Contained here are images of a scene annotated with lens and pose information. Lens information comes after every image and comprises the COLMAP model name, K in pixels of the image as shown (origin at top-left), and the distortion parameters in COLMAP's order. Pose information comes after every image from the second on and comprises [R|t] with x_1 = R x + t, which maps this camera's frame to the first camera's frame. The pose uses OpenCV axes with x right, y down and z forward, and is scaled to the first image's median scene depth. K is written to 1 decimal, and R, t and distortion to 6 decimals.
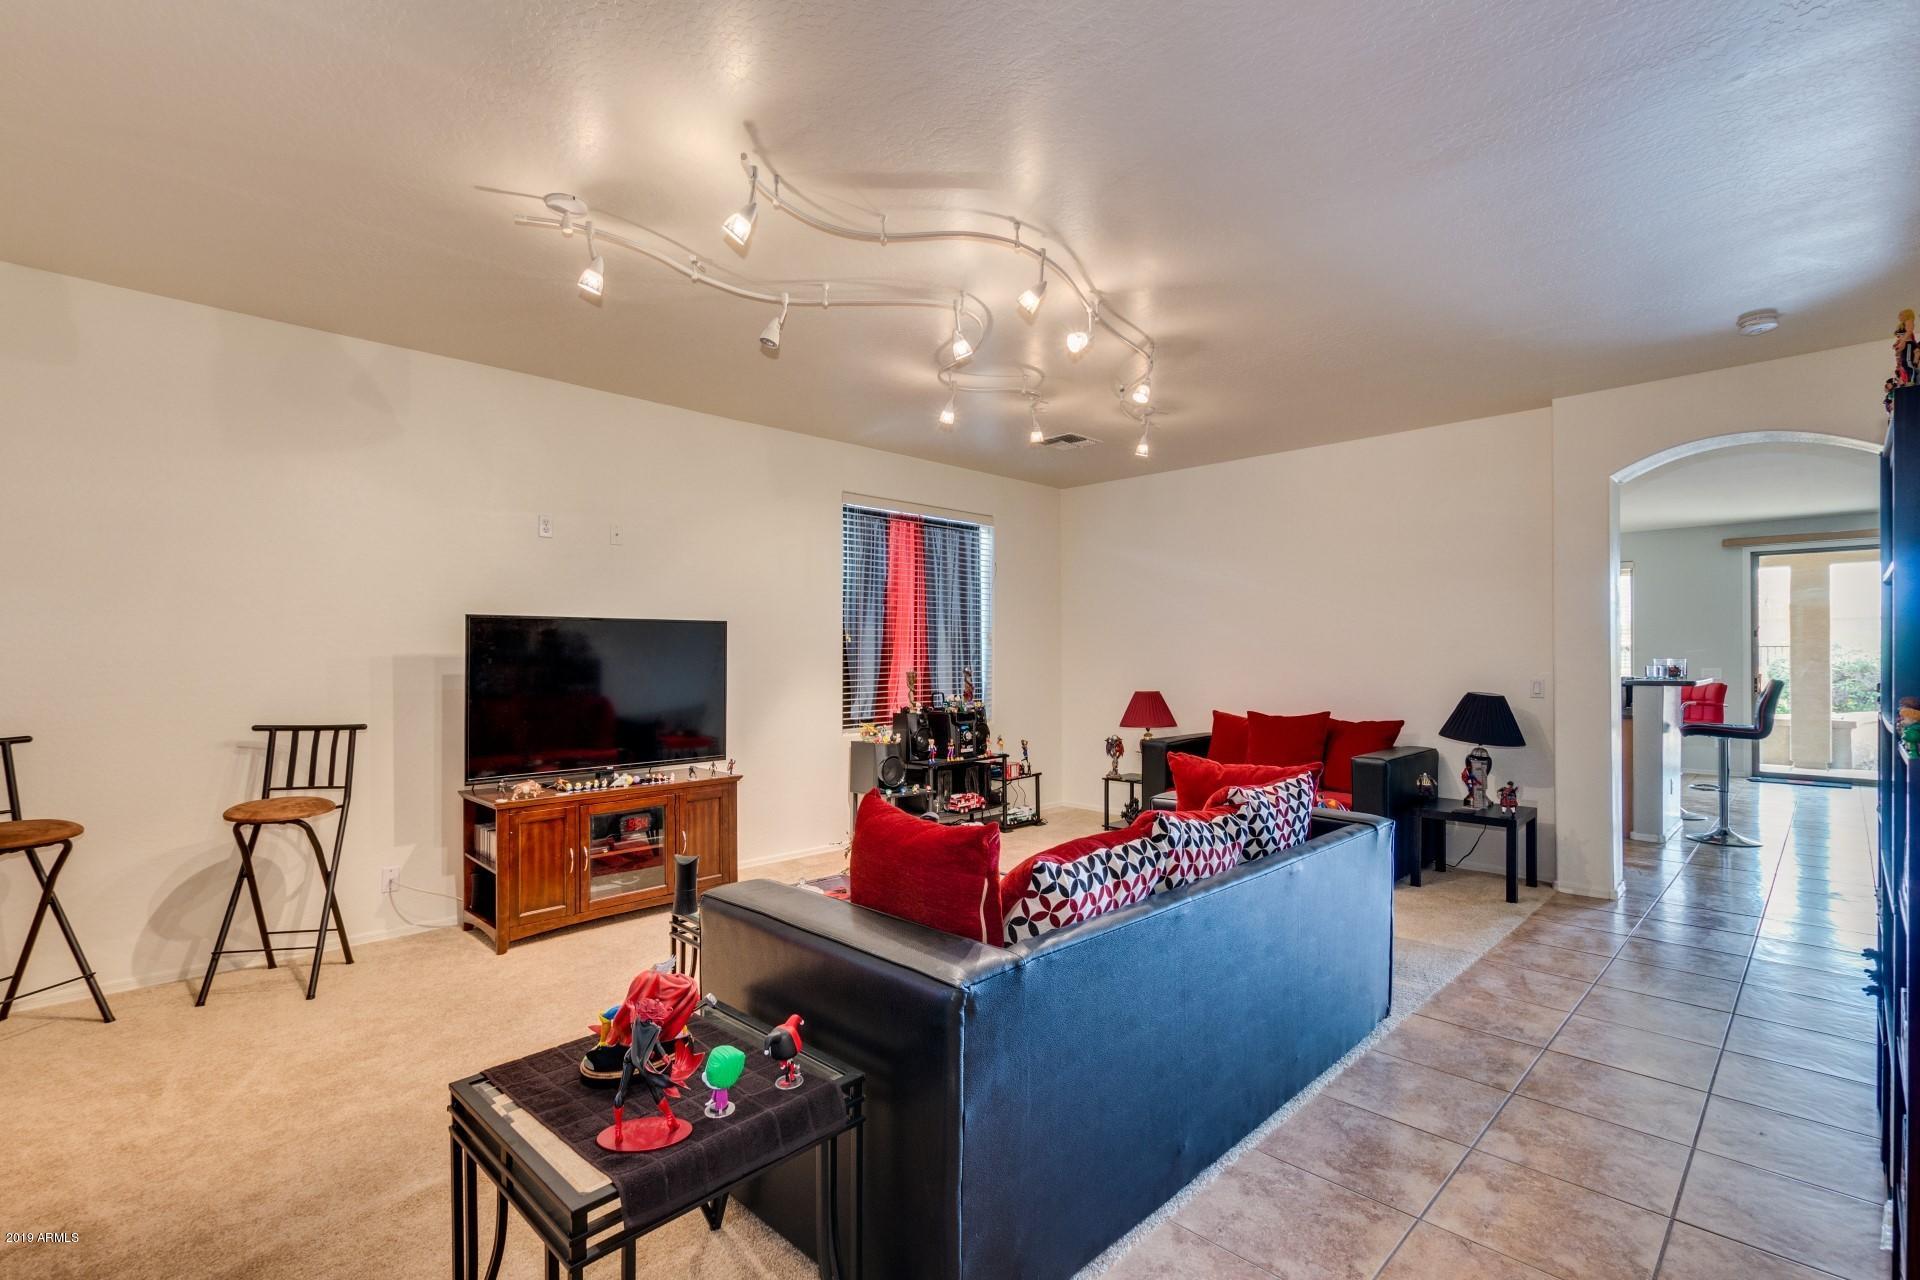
lens RADIAL K [[884.4, 0, 962.2], [0, 884.4, 620.4], [0, 0, 1]] dist [0.003100, 0.000152]
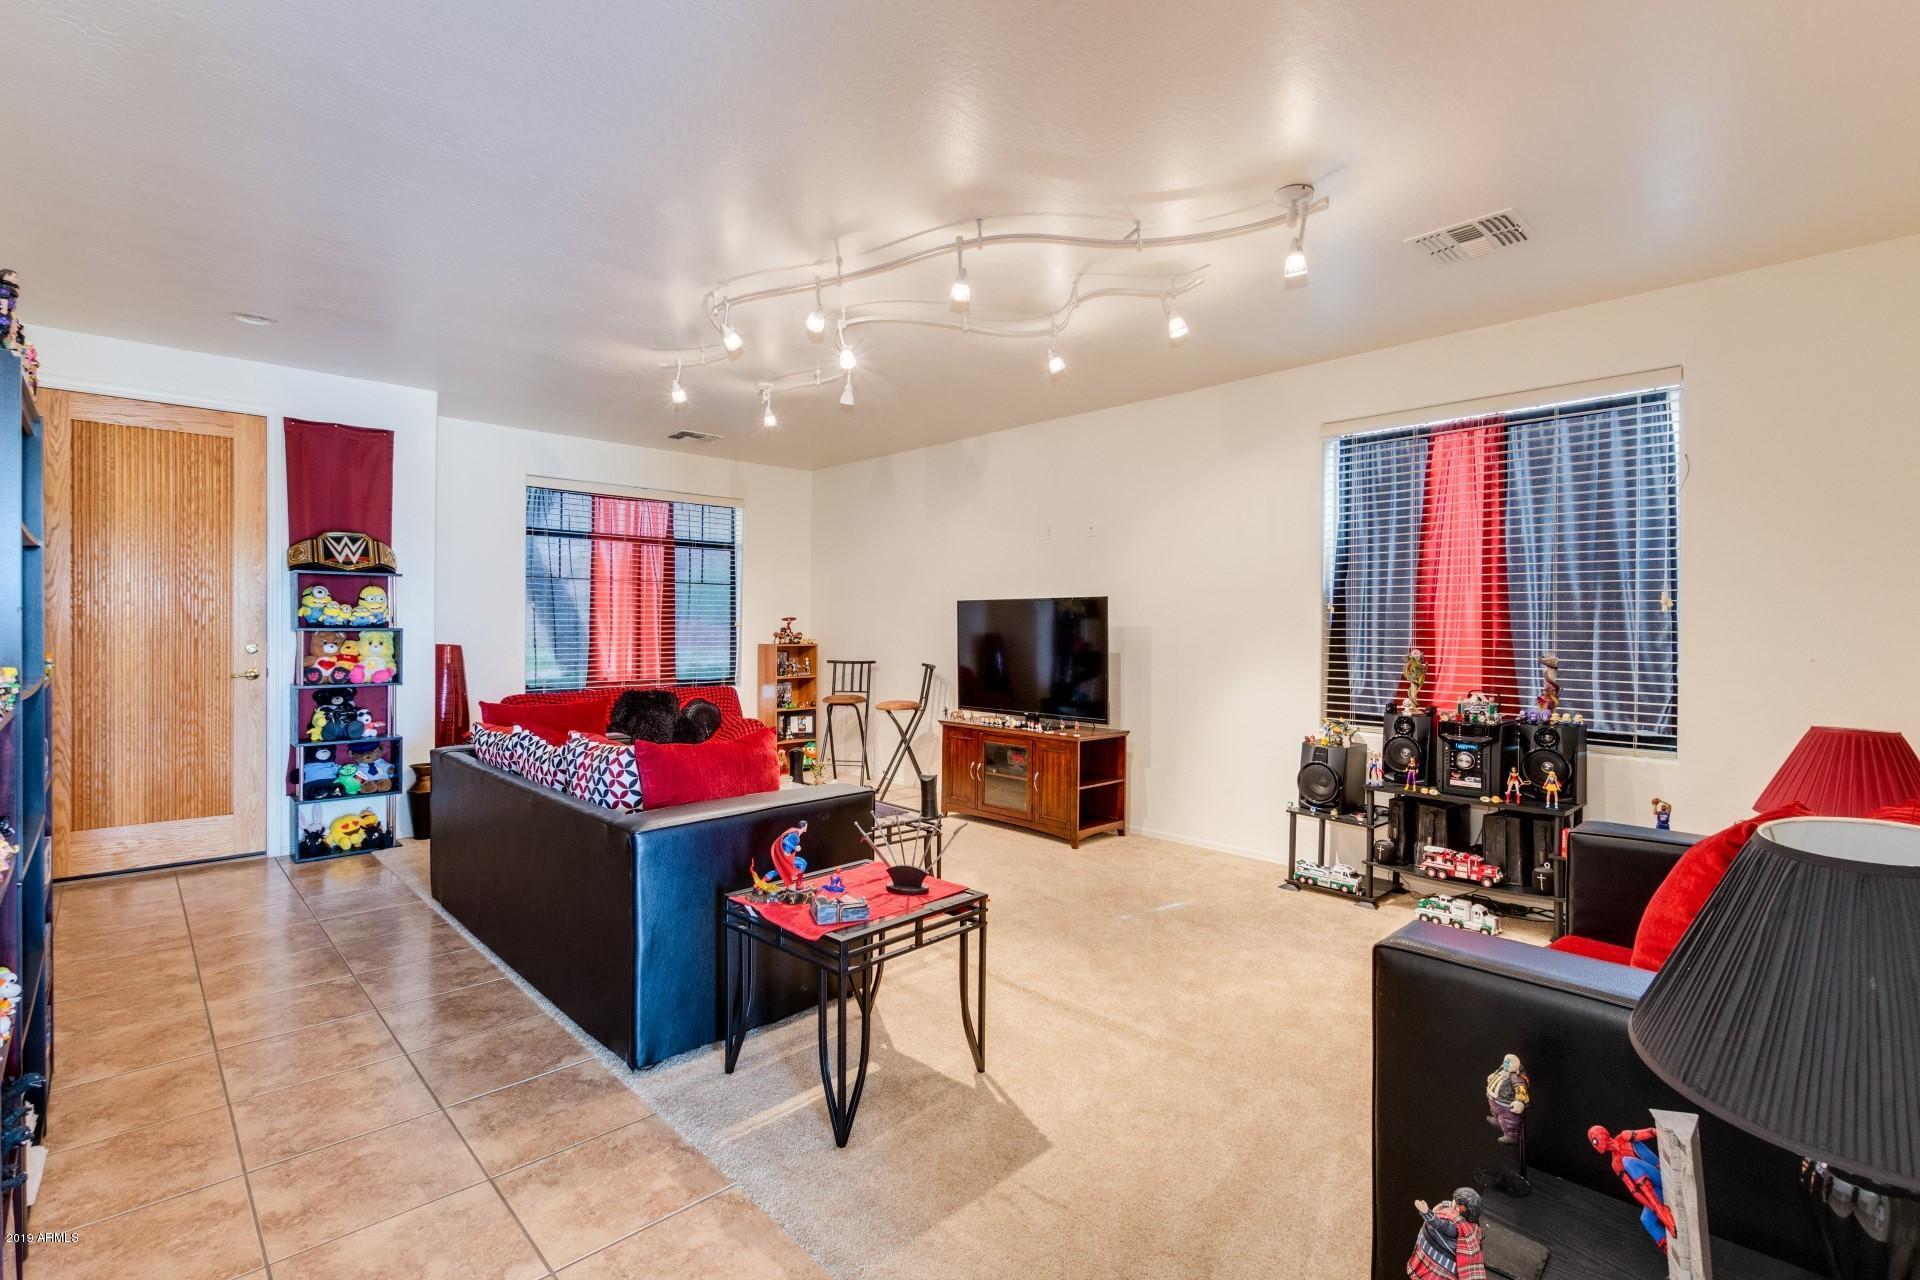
lens RADIAL K [[884.4, 0, 962.2], [0, 884.4, 620.4], [0, 0, 1]] dist [0.003100, 0.000152]
pose [[-0.026973, -0.003401, -0.999630, 0.980418], [0.032333, 0.999468, -0.004273, 0.034715], [0.999113, -0.032437, -0.026849, 1.016726]]
